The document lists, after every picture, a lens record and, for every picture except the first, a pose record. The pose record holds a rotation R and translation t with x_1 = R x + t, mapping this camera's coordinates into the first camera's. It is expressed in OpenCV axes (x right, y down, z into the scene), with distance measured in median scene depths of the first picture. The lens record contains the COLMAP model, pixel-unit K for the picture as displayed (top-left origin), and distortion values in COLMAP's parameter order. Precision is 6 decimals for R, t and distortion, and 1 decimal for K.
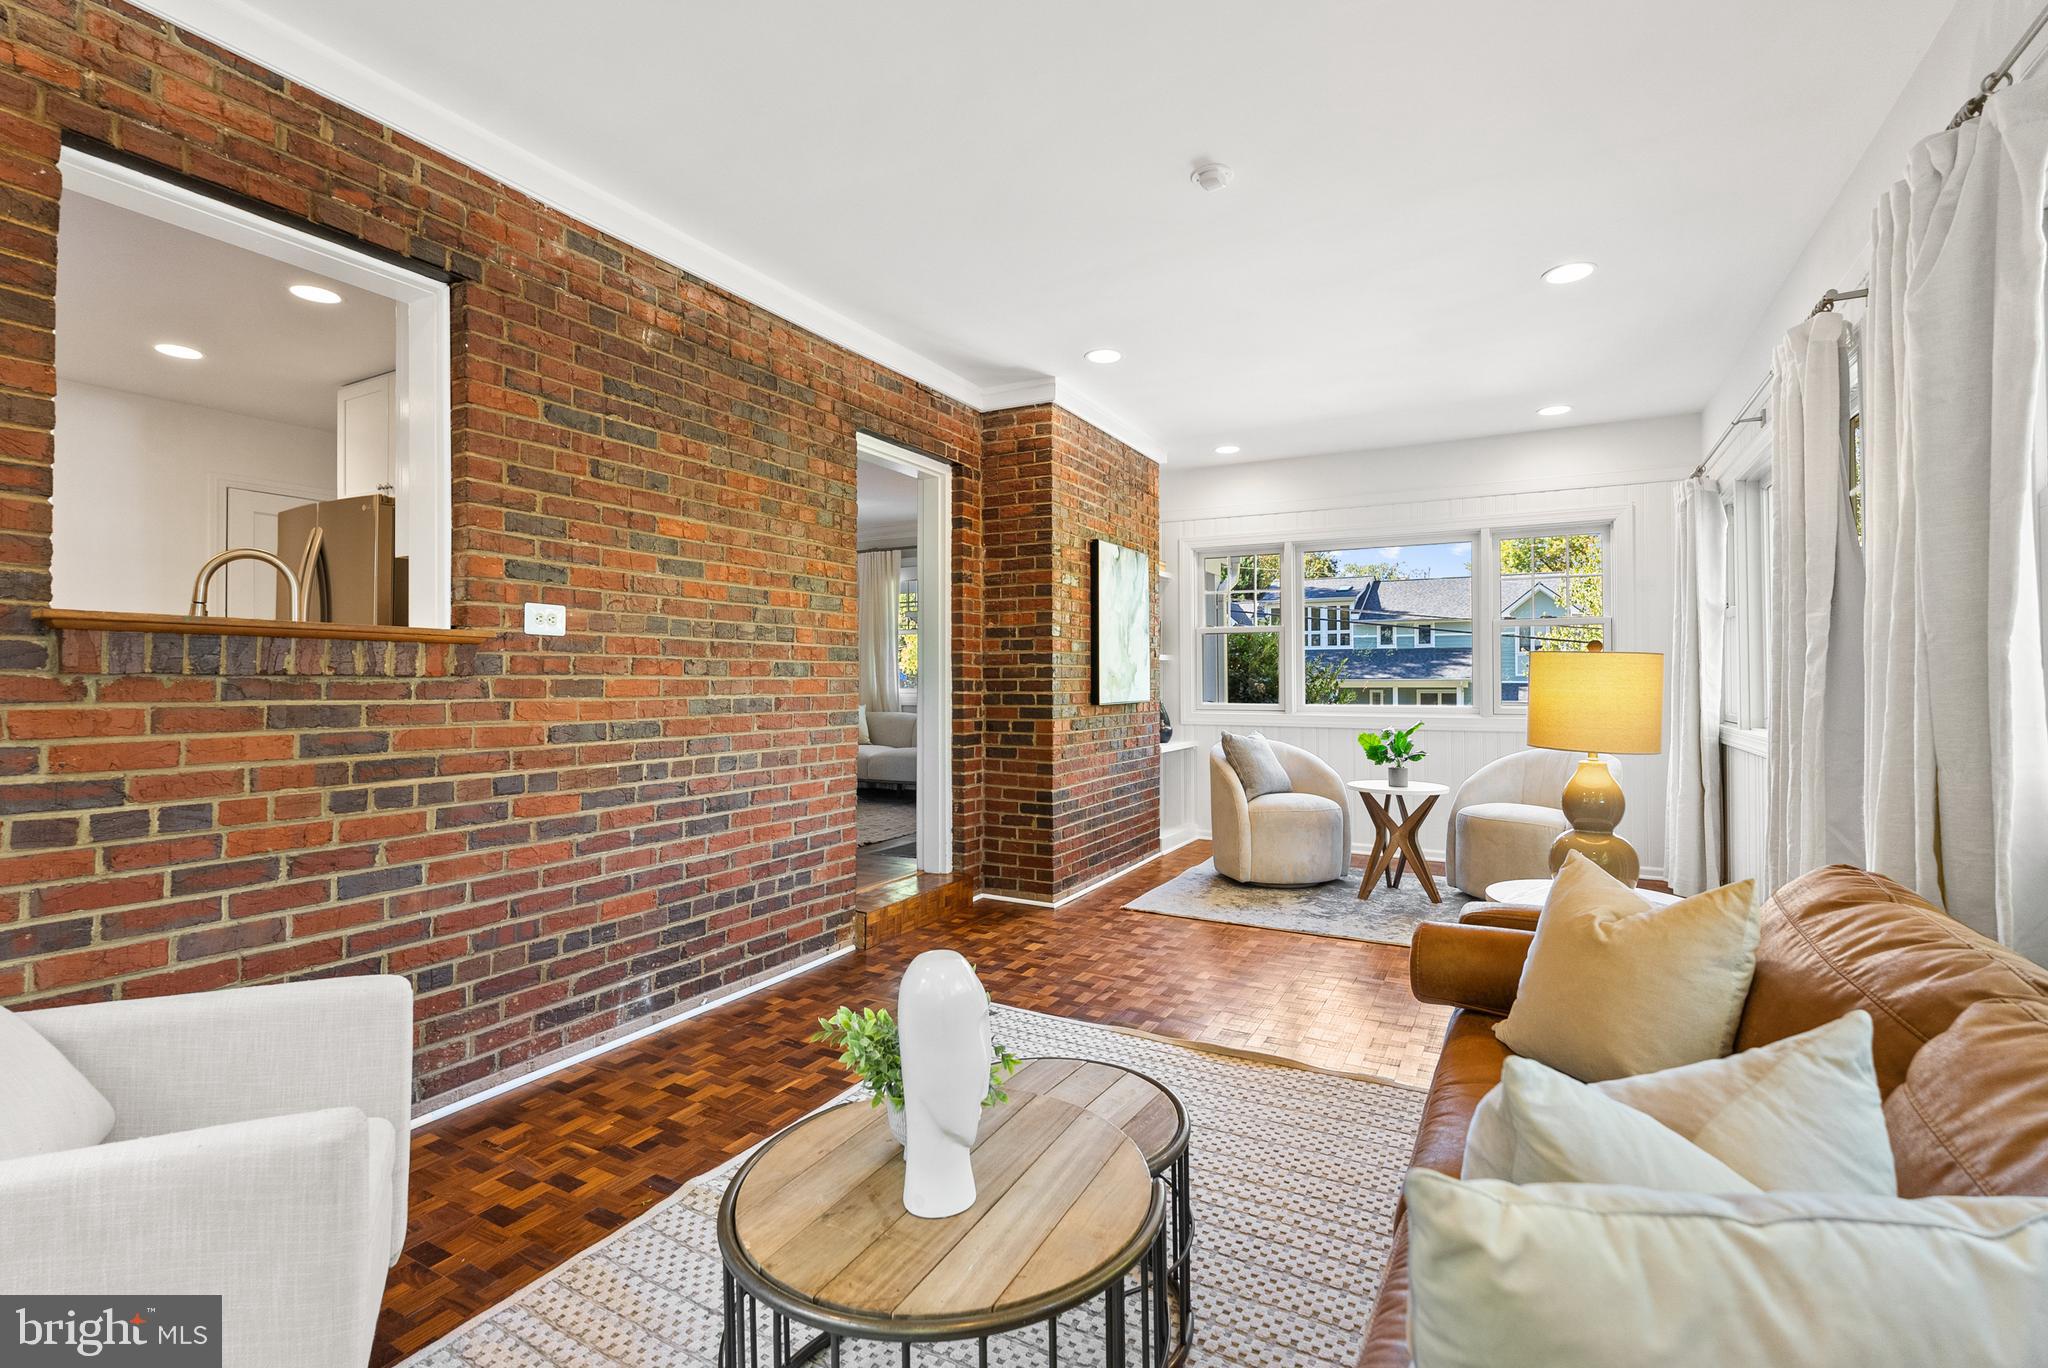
lens RADIAL K [[930.5, 0, 1030.8], [0, 930.5, 672.0], [0, 0, 1]] dist [-0.005596, 0.000320]
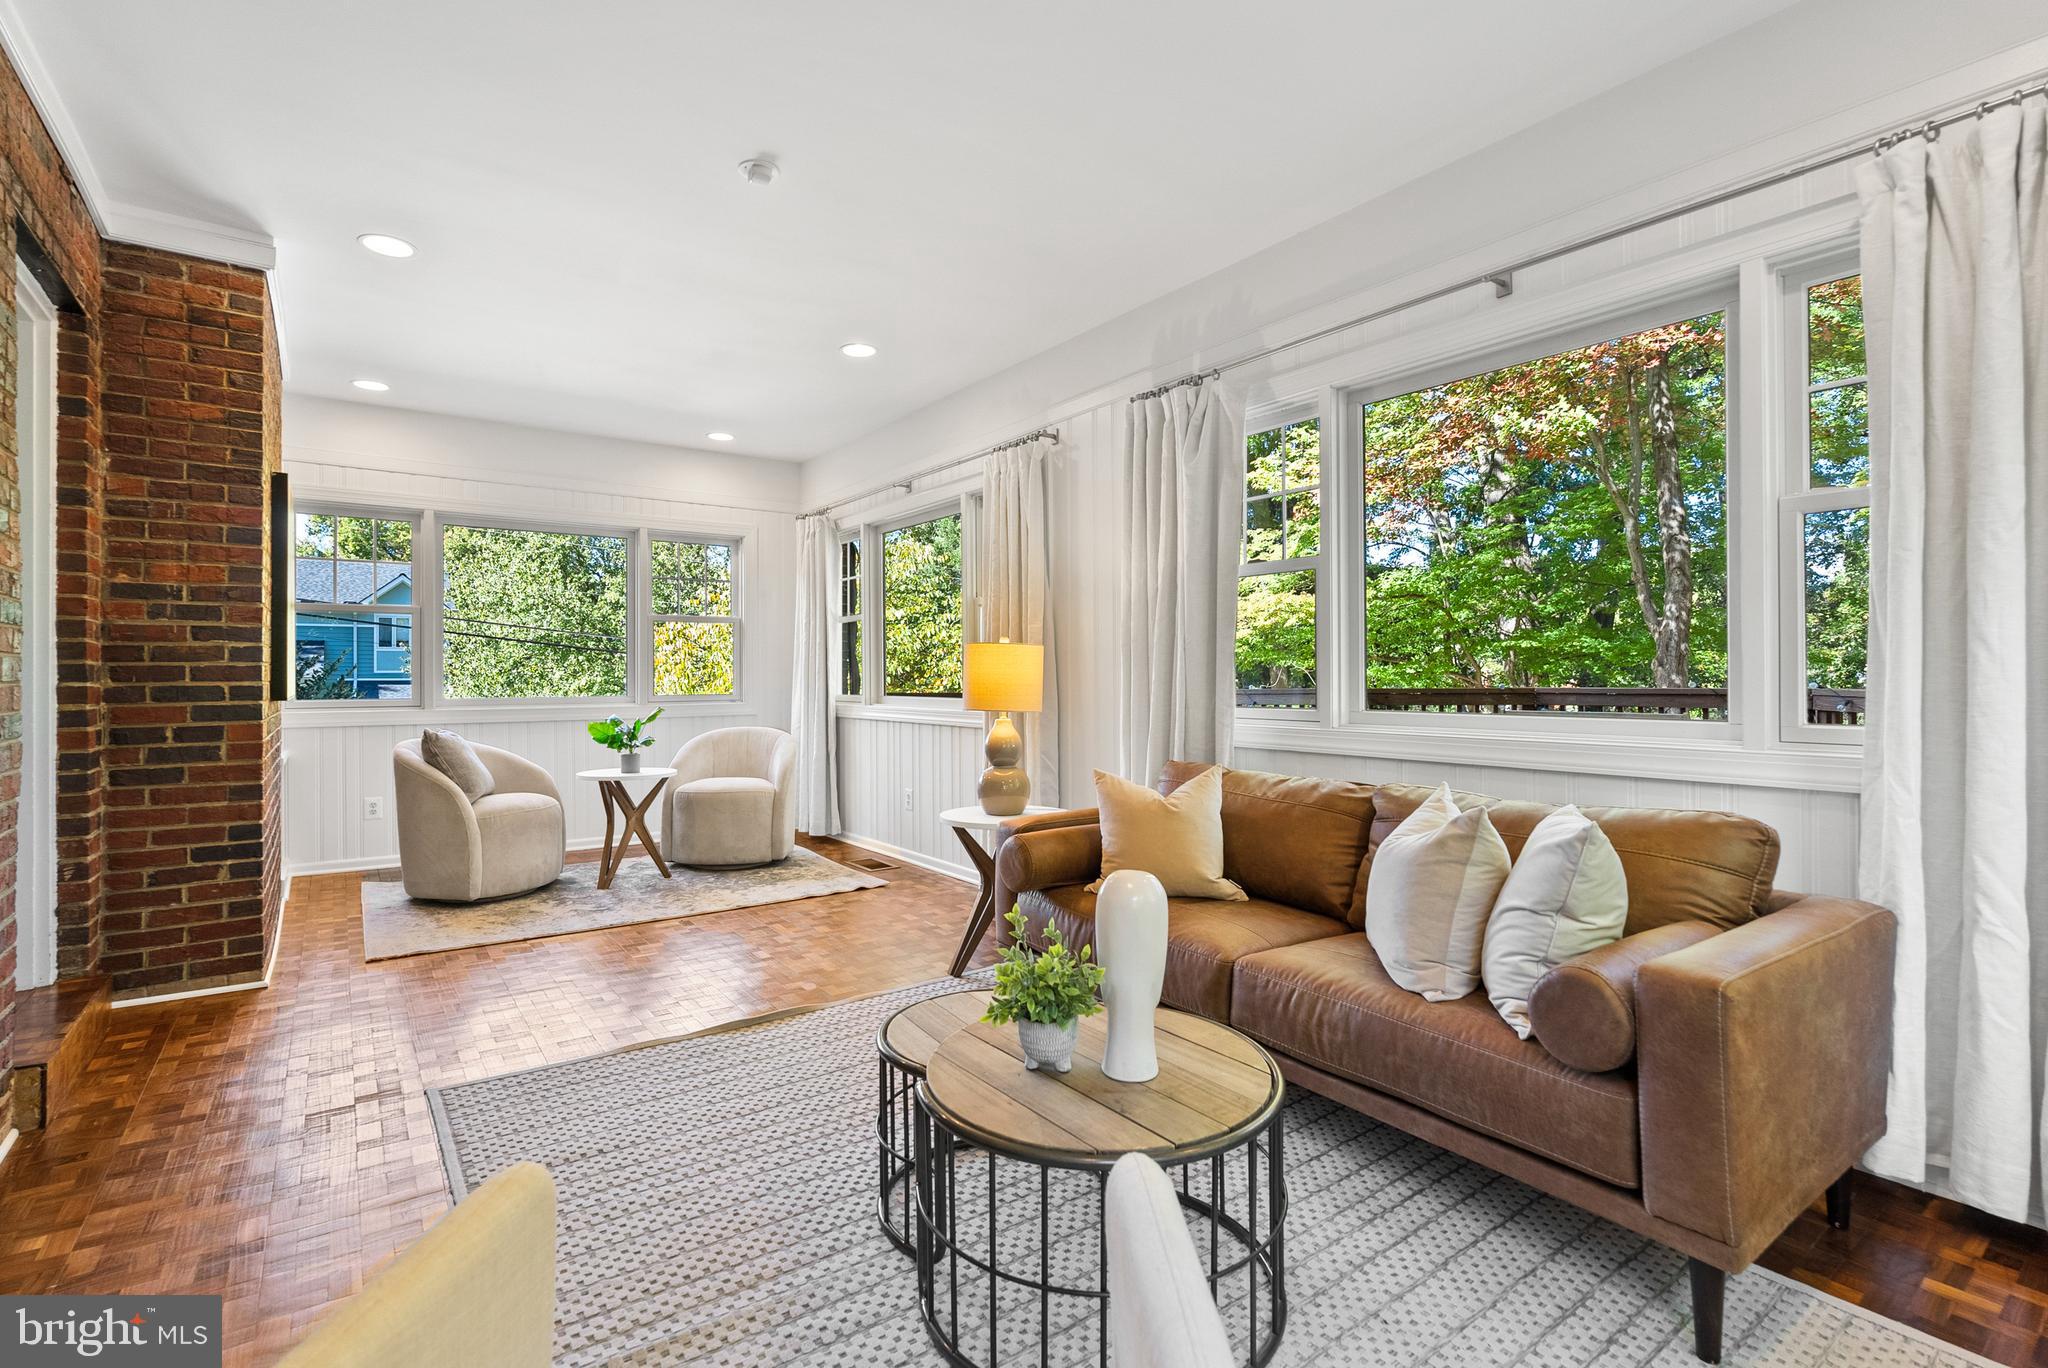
lens RADIAL K [[930.5, 0, 1033.6], [0, 930.5, 676.5], [0, 0, 1]] dist [-0.005596, 0.000320]
pose [[0.429157, -0.001781, 0.903228, -0.351396], [-0.005670, 0.999973, 0.004666, 0.010452], [-0.903212, -0.007124, 0.429135, 0.164790]]
